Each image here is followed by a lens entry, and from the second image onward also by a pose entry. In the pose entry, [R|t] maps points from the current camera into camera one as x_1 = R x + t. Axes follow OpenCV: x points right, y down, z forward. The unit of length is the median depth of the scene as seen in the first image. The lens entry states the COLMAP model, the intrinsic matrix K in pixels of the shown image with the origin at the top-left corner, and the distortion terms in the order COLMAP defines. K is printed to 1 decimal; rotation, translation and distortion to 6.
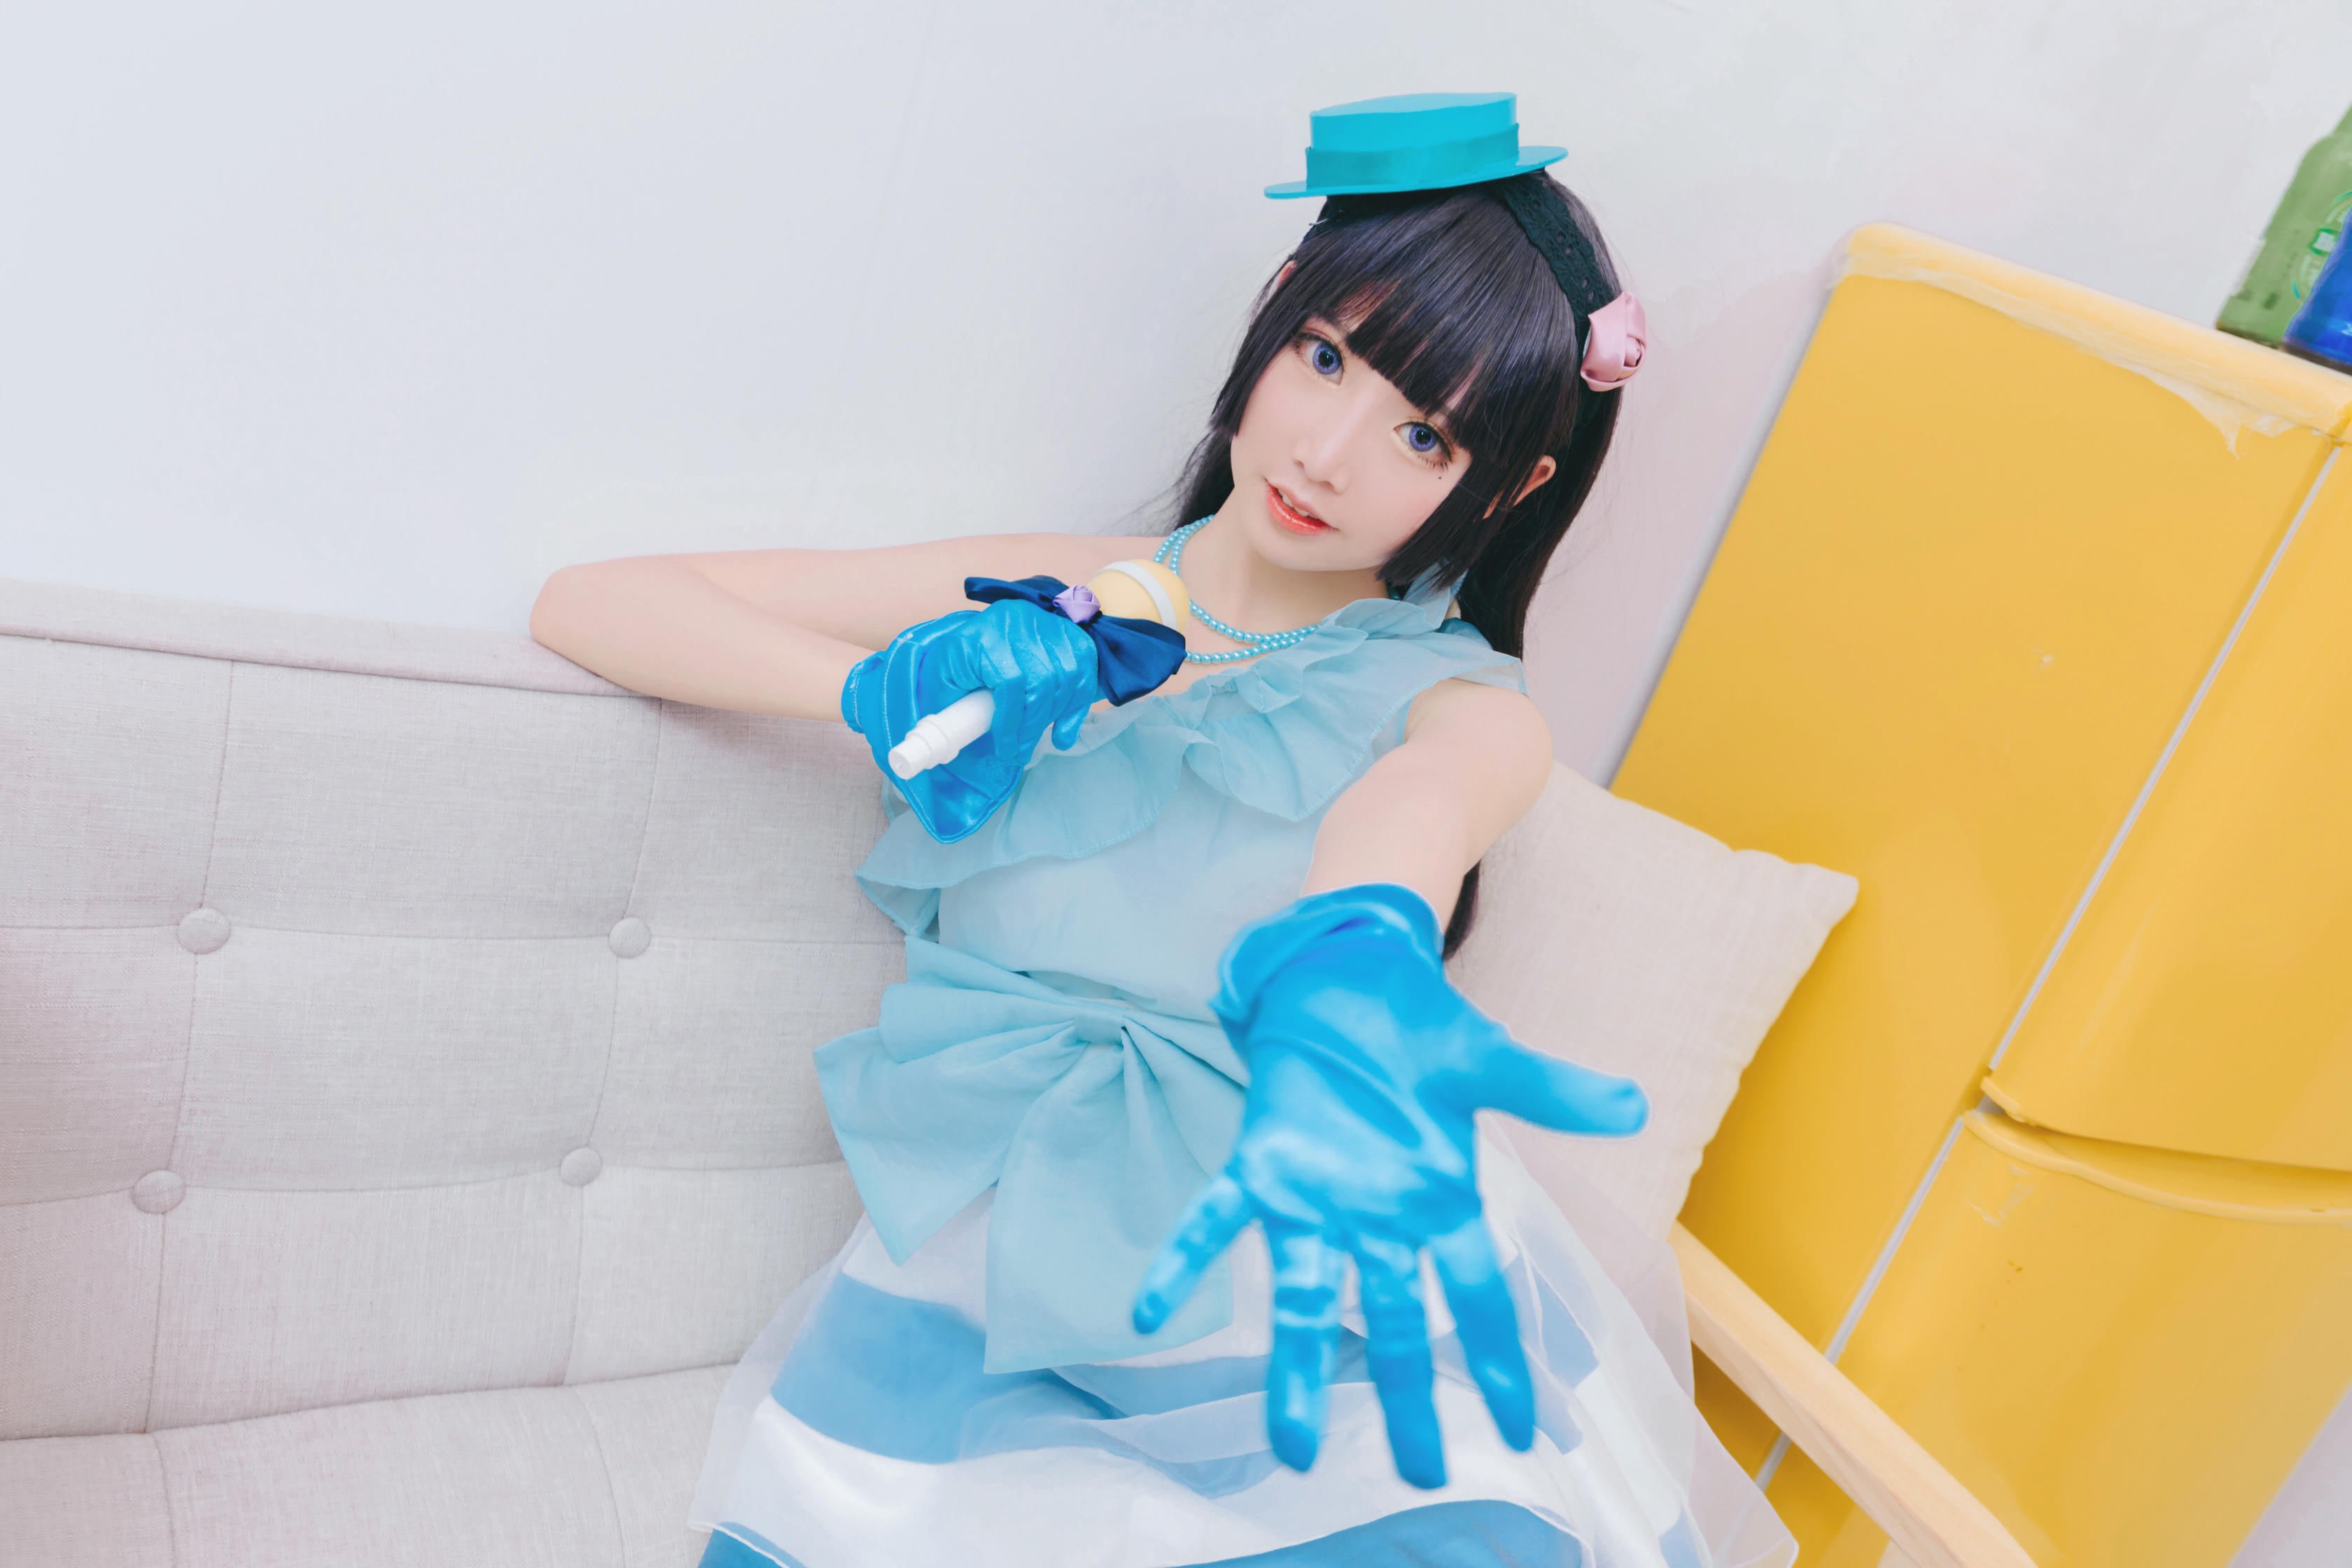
lens RADIAL K [[1914.4, 0, 1176.0], [0, 1914.4, 784.0], [0, 0, 1]] dist [-0.003157, 0.006678]
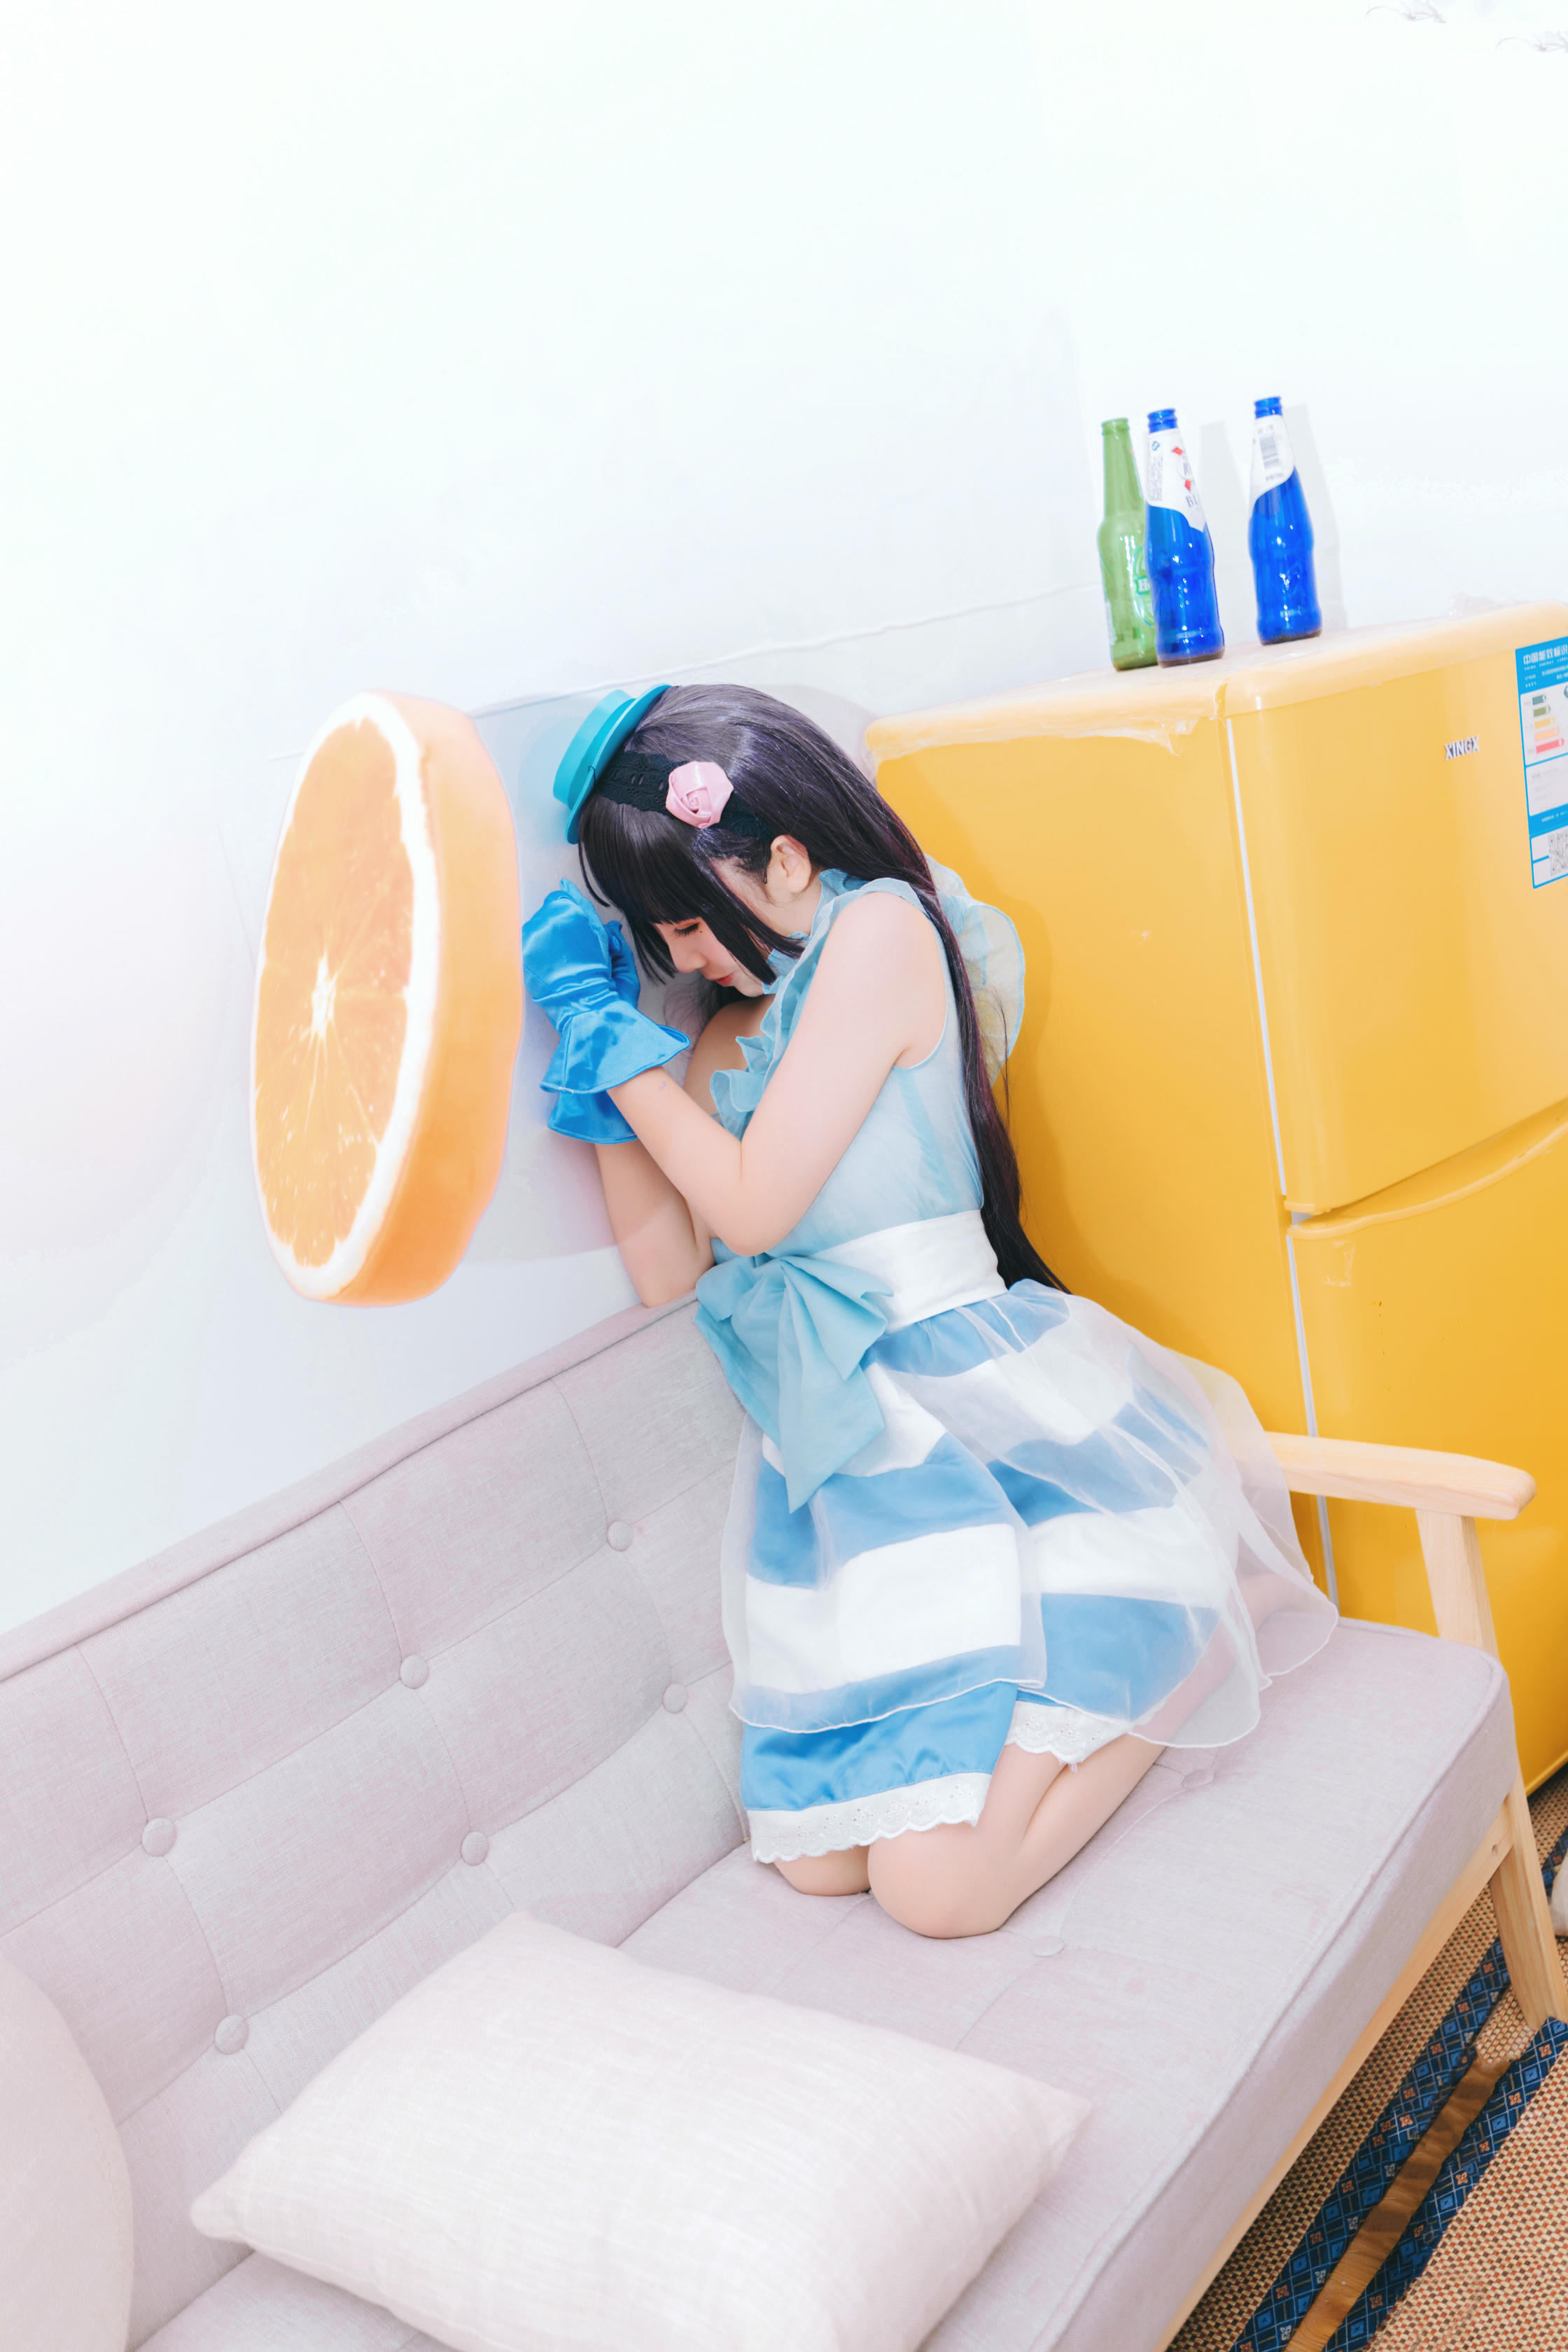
lens RADIAL K [[1914.4, 0, 799.9], [0, 1914.4, 1162.2], [0, 0, 1]] dist [-0.003157, 0.006678]
pose [[0.822275, -0.533754, 0.197410, -0.145203], [0.550107, 0.834339, -0.035497, -0.017979], [-0.145760, 0.137785, 0.979678, -0.360449]]
